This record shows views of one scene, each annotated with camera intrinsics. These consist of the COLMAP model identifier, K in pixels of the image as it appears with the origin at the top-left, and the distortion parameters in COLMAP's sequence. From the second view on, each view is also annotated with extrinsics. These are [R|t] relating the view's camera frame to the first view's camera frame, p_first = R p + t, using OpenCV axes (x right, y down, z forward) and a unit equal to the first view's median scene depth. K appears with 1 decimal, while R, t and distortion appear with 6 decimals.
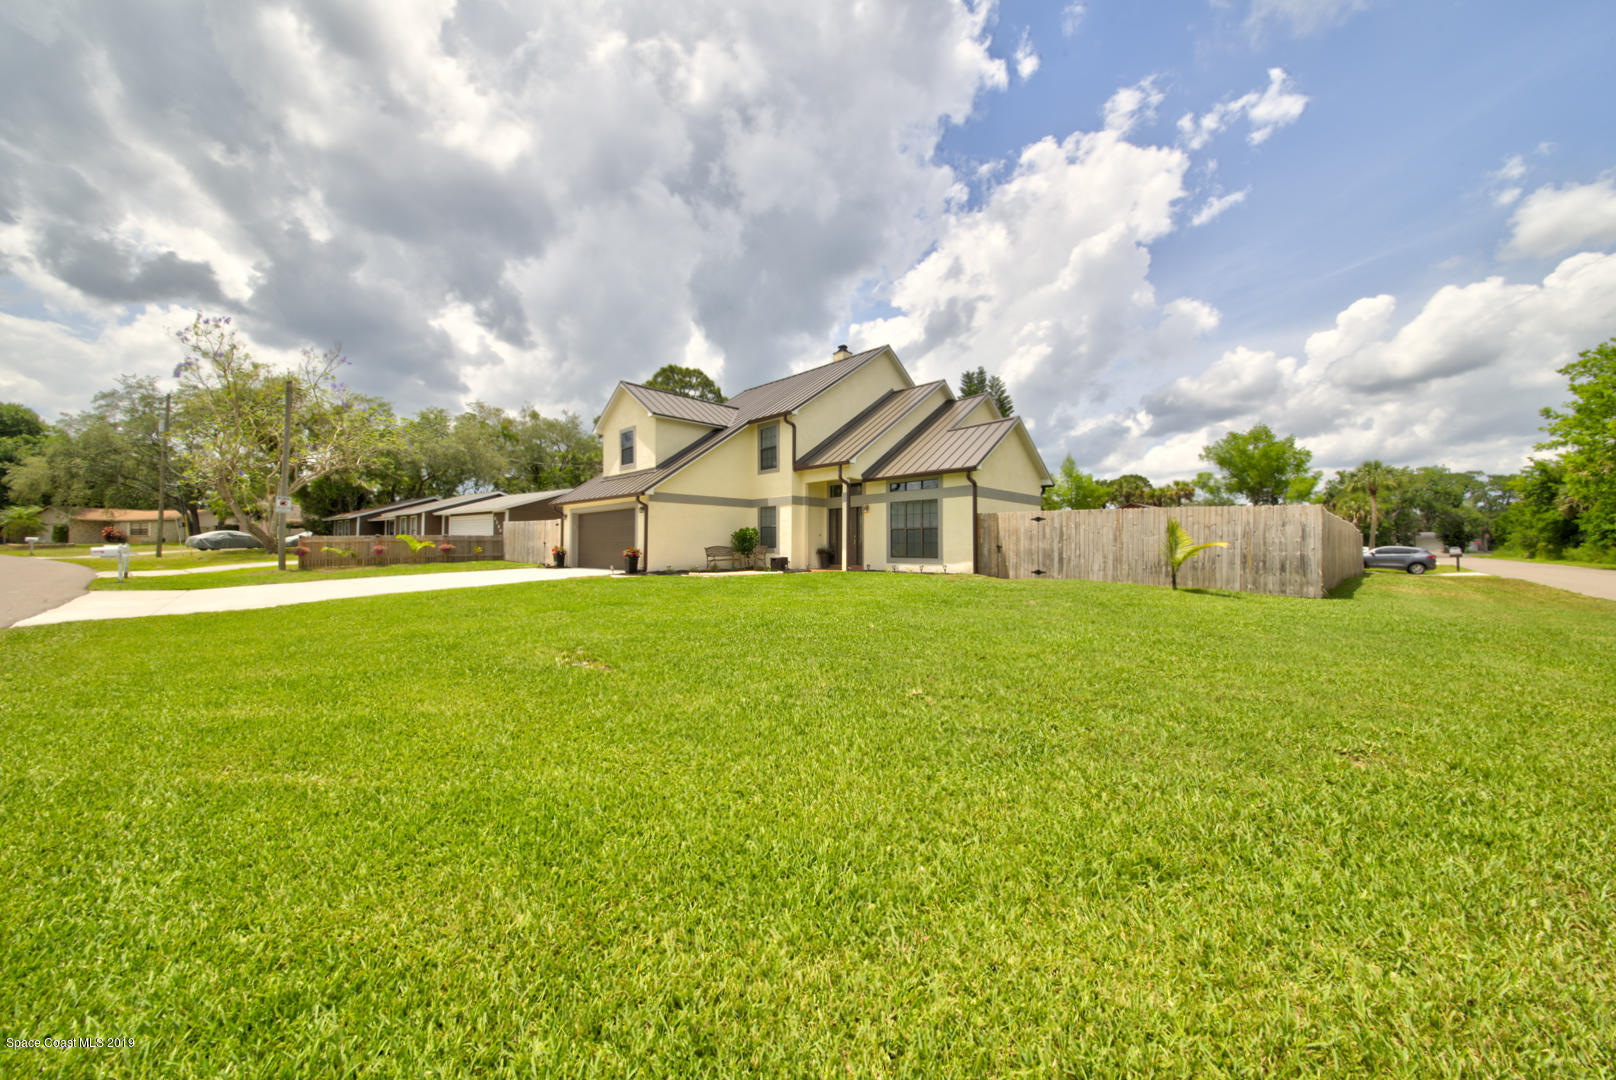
lens RADIAL K [[564.1, 0, 801.6], [0, 564.1, 536.7], [0, 0, 1]] dist [0.007301, -0.007518]
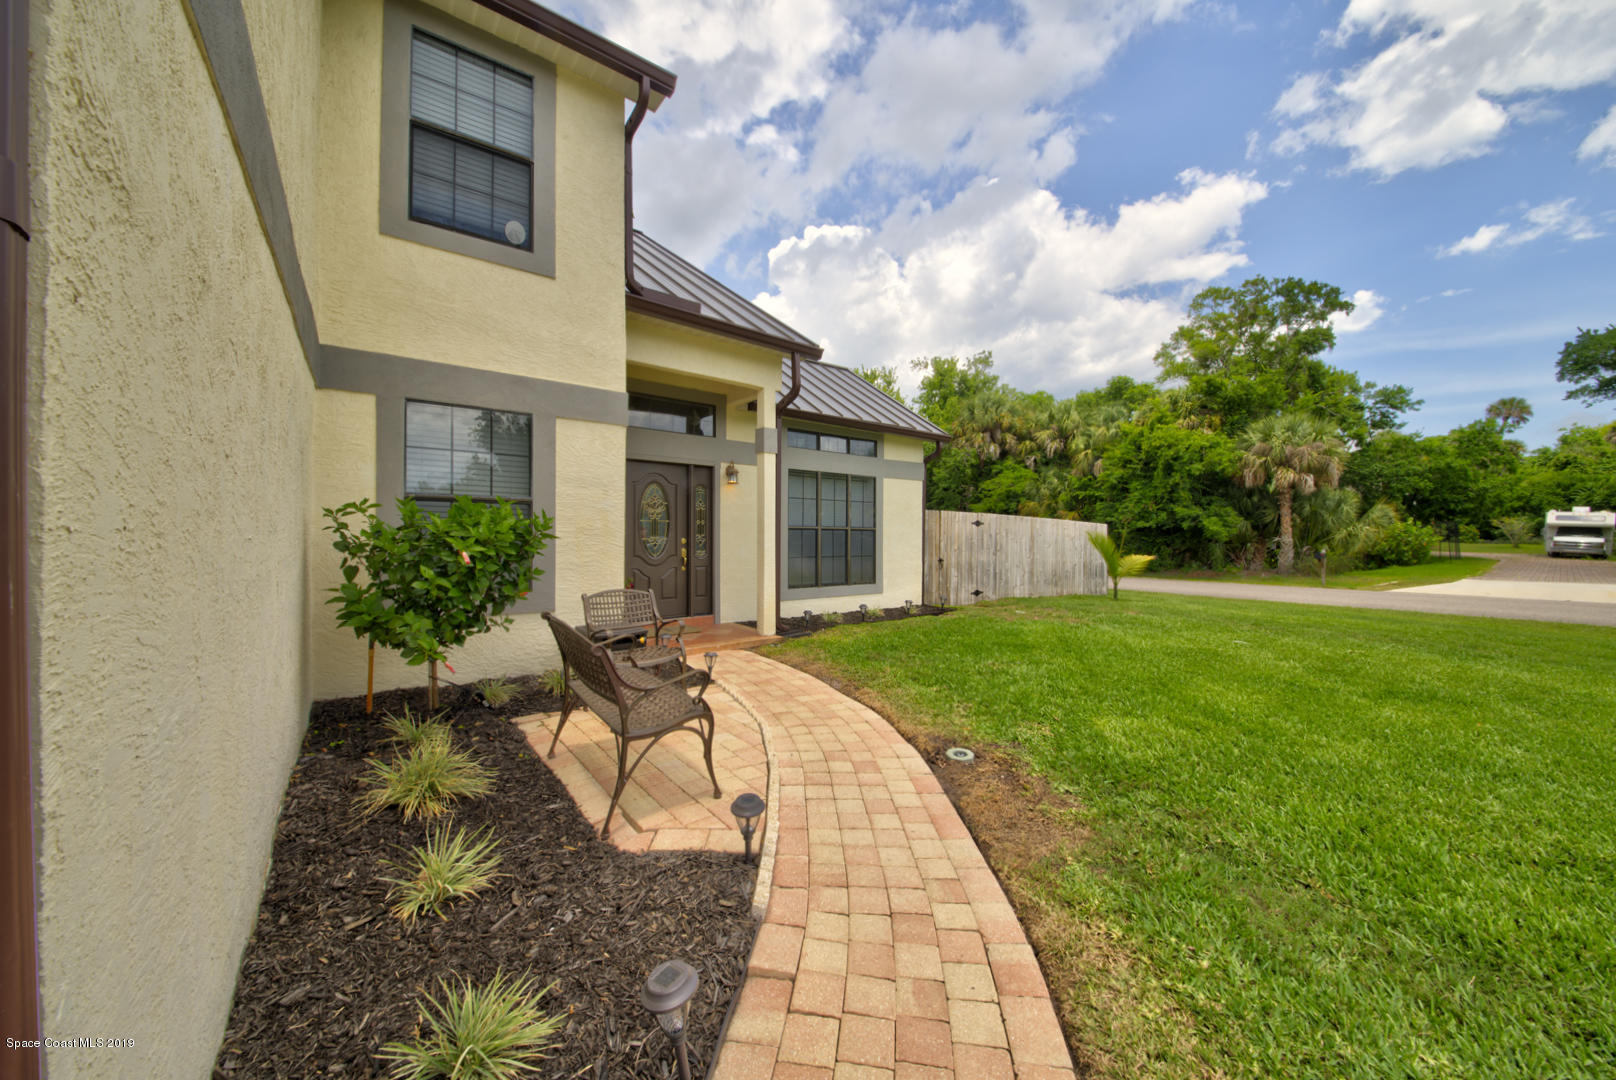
lens RADIAL K [[564.1, 0, 812.3], [0, 564.1, 533.2], [0, 0, 1]] dist [0.007301, -0.007518]
pose [[0.101039, 0.003776, 0.994875, -0.316391], [-0.032431, 0.999474, -0.000500, -0.009291], [-0.994354, -0.032214, 0.101108, 0.999757]]
